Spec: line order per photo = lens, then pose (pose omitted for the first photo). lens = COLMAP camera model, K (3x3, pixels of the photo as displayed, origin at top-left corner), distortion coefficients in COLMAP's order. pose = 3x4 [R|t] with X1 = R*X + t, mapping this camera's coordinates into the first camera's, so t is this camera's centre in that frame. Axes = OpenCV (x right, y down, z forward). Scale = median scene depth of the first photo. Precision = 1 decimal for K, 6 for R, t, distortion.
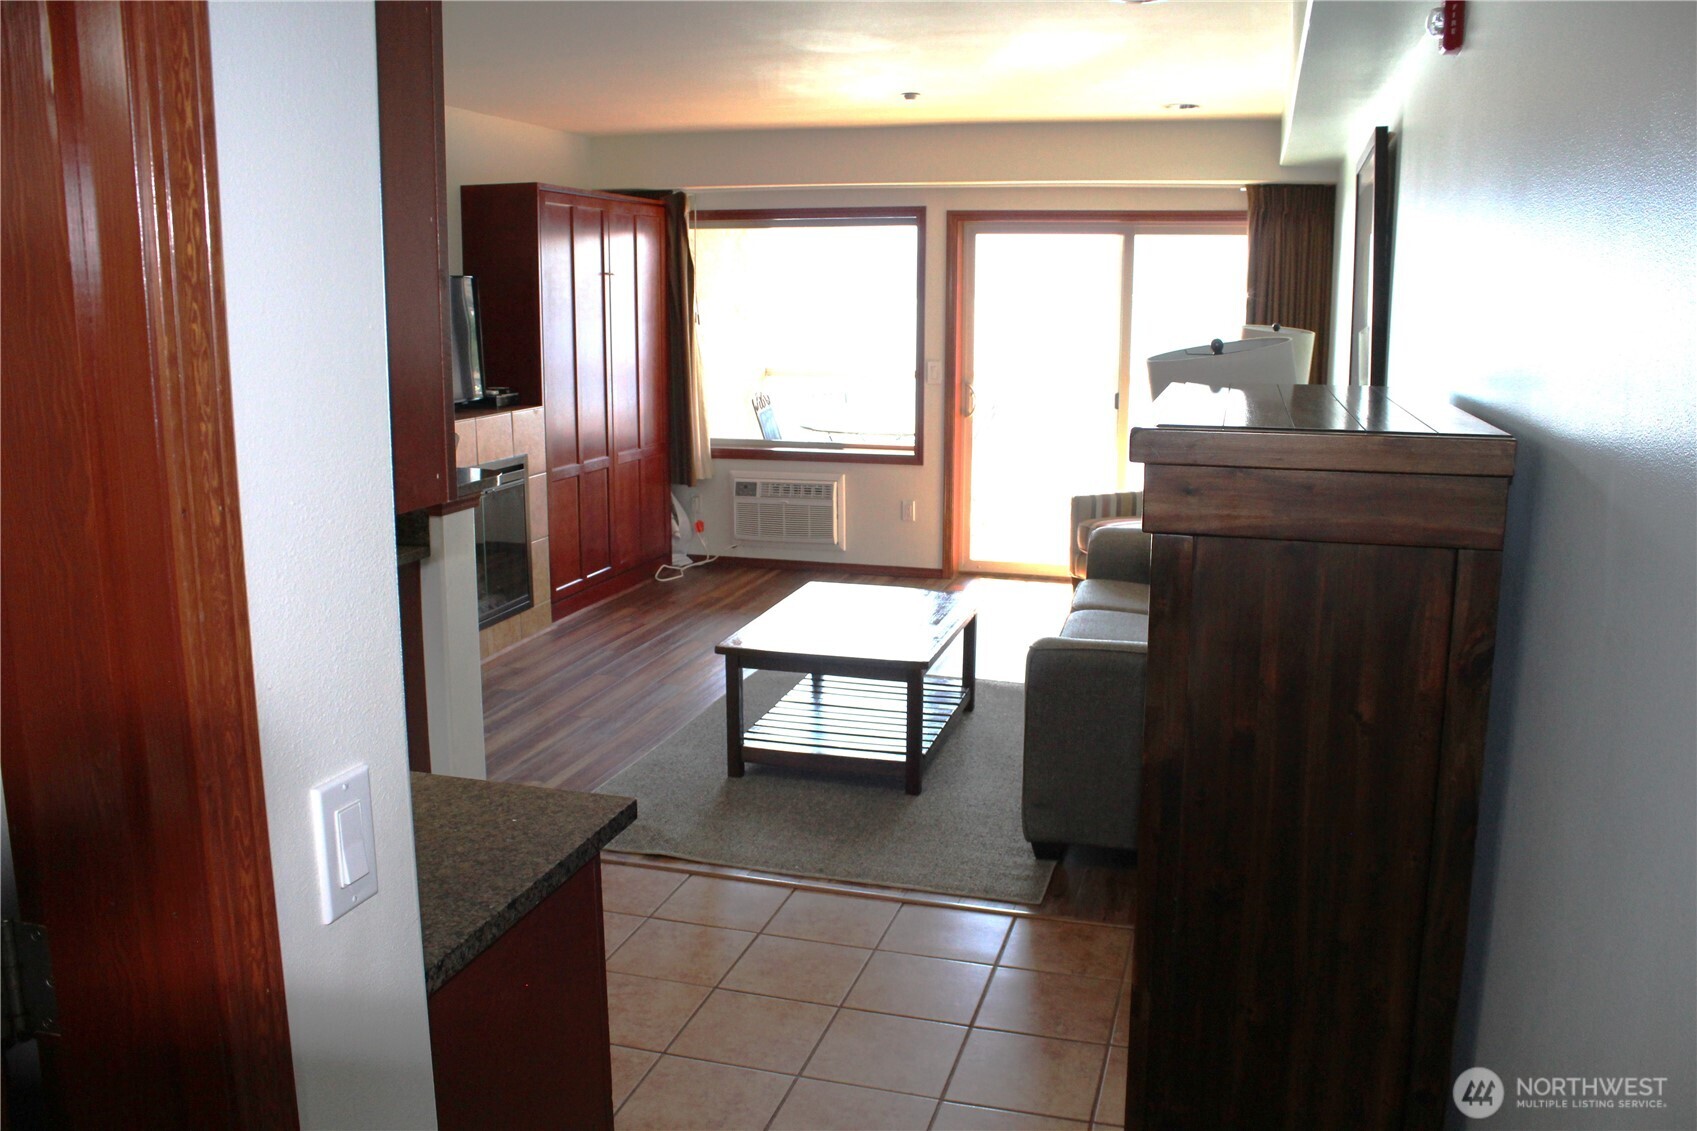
lens RADIAL K [[1405.2, 0, 844.9], [0, 1405.2, 547.6], [0, 0, 1]] dist [-0.165827, 0.145361]
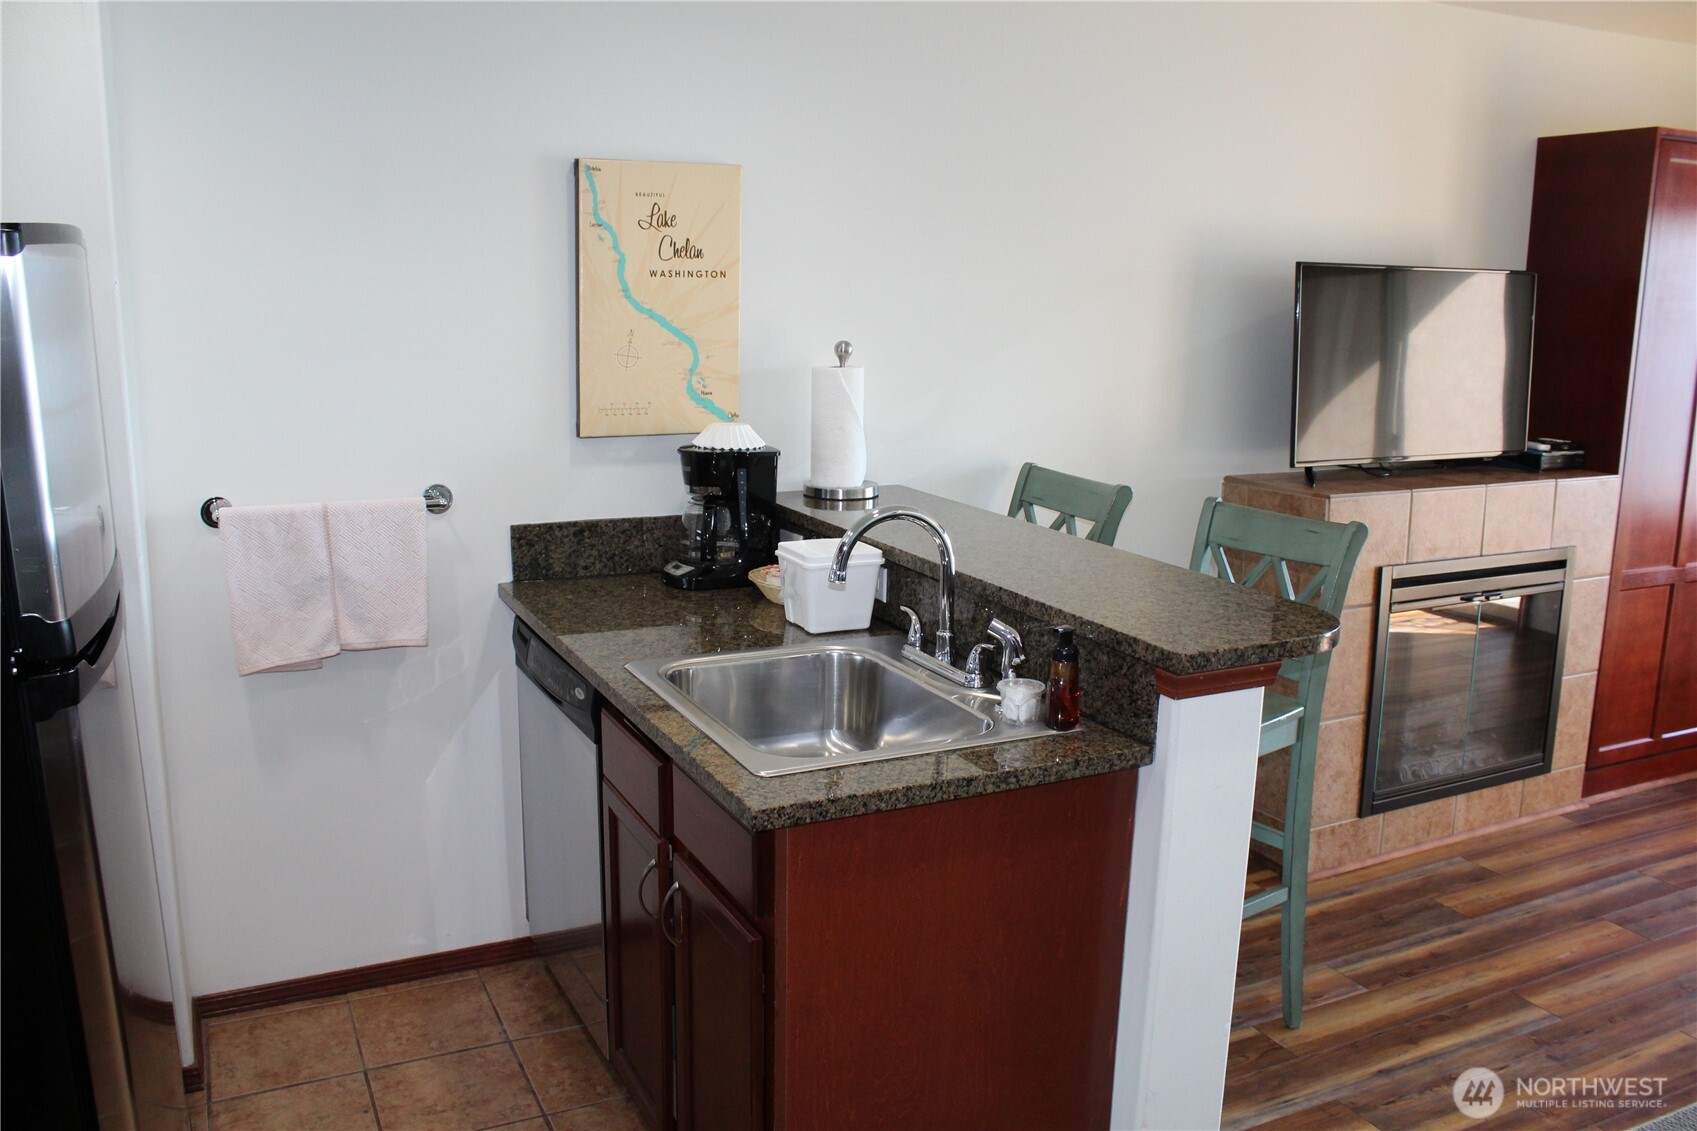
lens RADIAL K [[1405.2, 0, 844.9], [0, 1405.2, 547.6], [0, 0, 1]] dist [-0.165827, 0.145361]
pose [[0.672125, 0.150392, -0.725004, 0.002932], [-0.149282, 0.986572, 0.066257, -0.055223], [0.725233, 0.063697, 0.685551, 0.301816]]
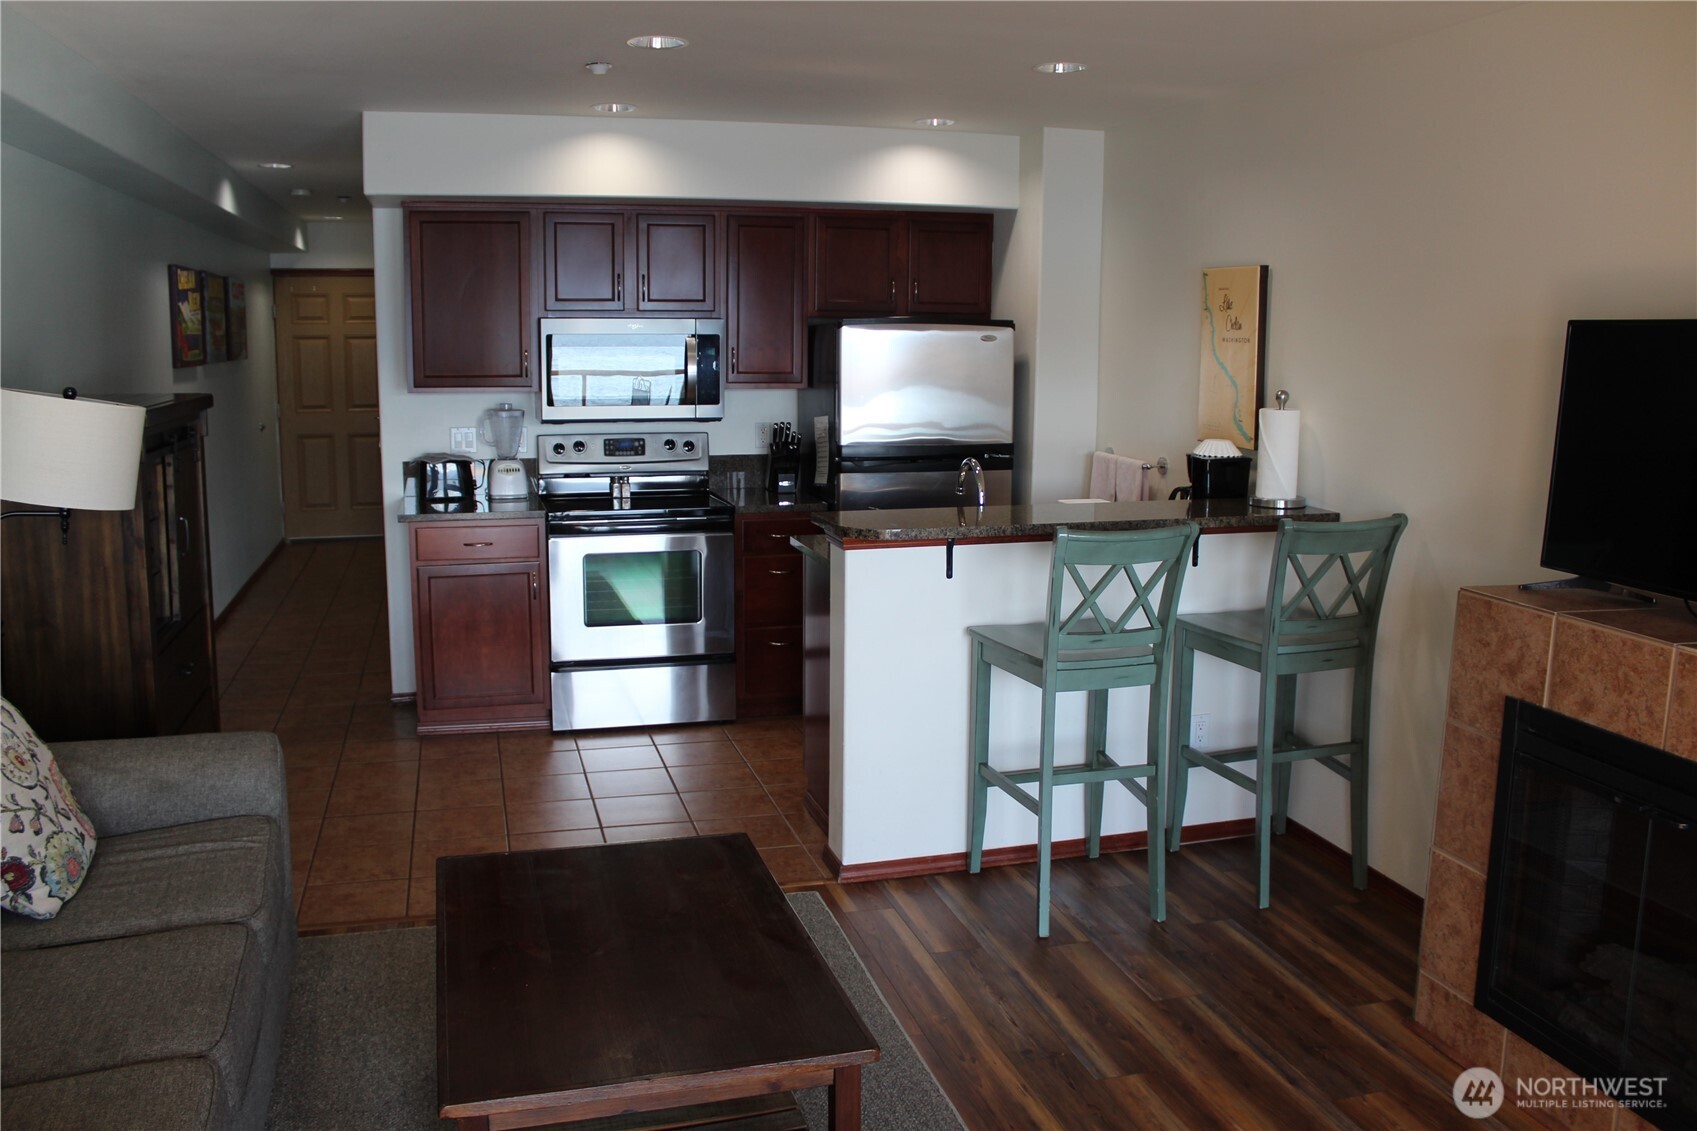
lens RADIAL K [[1405.2, 0, 844.9], [0, 1405.2, 547.6], [0, 0, 1]] dist [-0.165827, 0.145361]
pose [[-0.850221, 0.073968, -0.521204, 0.156332], [-0.104713, 0.946532, 0.305144, -0.202233], [0.515907, 0.314017, -0.797016, 1.076613]]
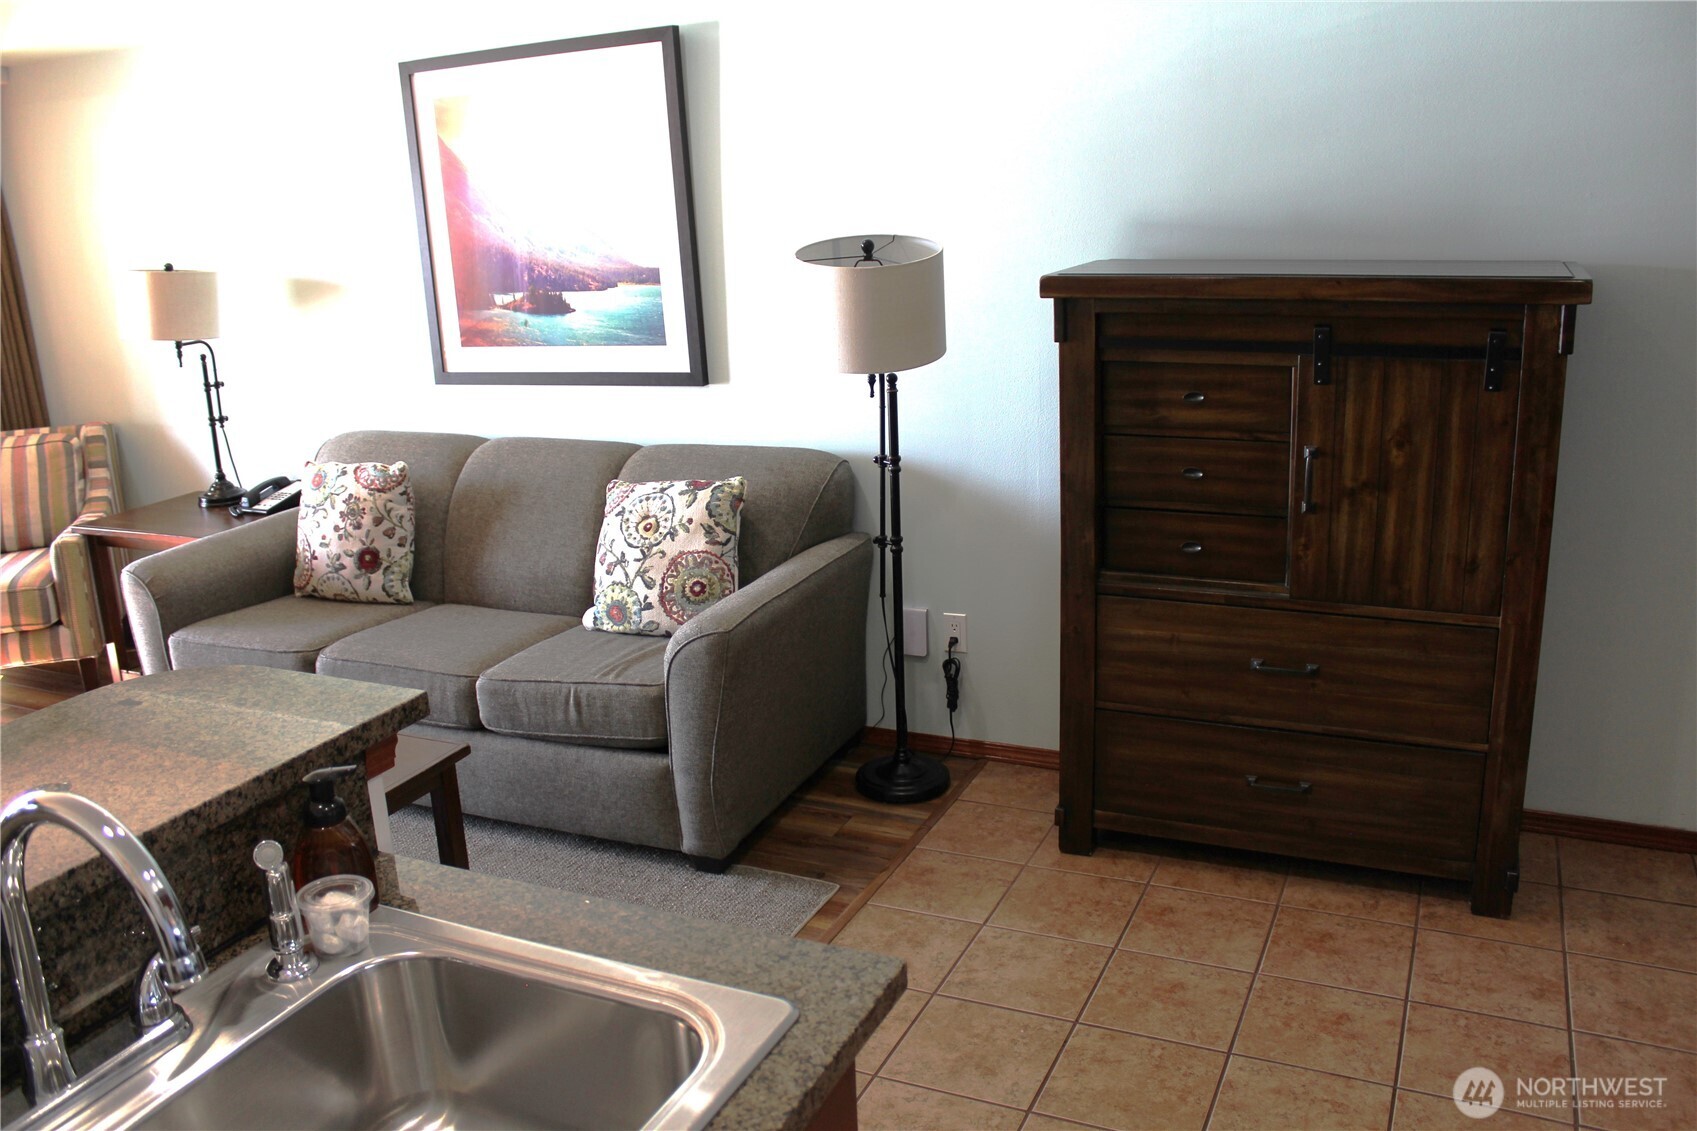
lens RADIAL K [[1405.2, 0, 844.9], [0, 1405.2, 547.6], [0, 0, 1]] dist [-0.165827, 0.145361]
pose [[0.144832, -0.262230, 0.954075, -0.373204], [0.222615, 0.948156, 0.226809, -0.085584], [-0.964088, 0.179542, 0.195700, 0.438182]]
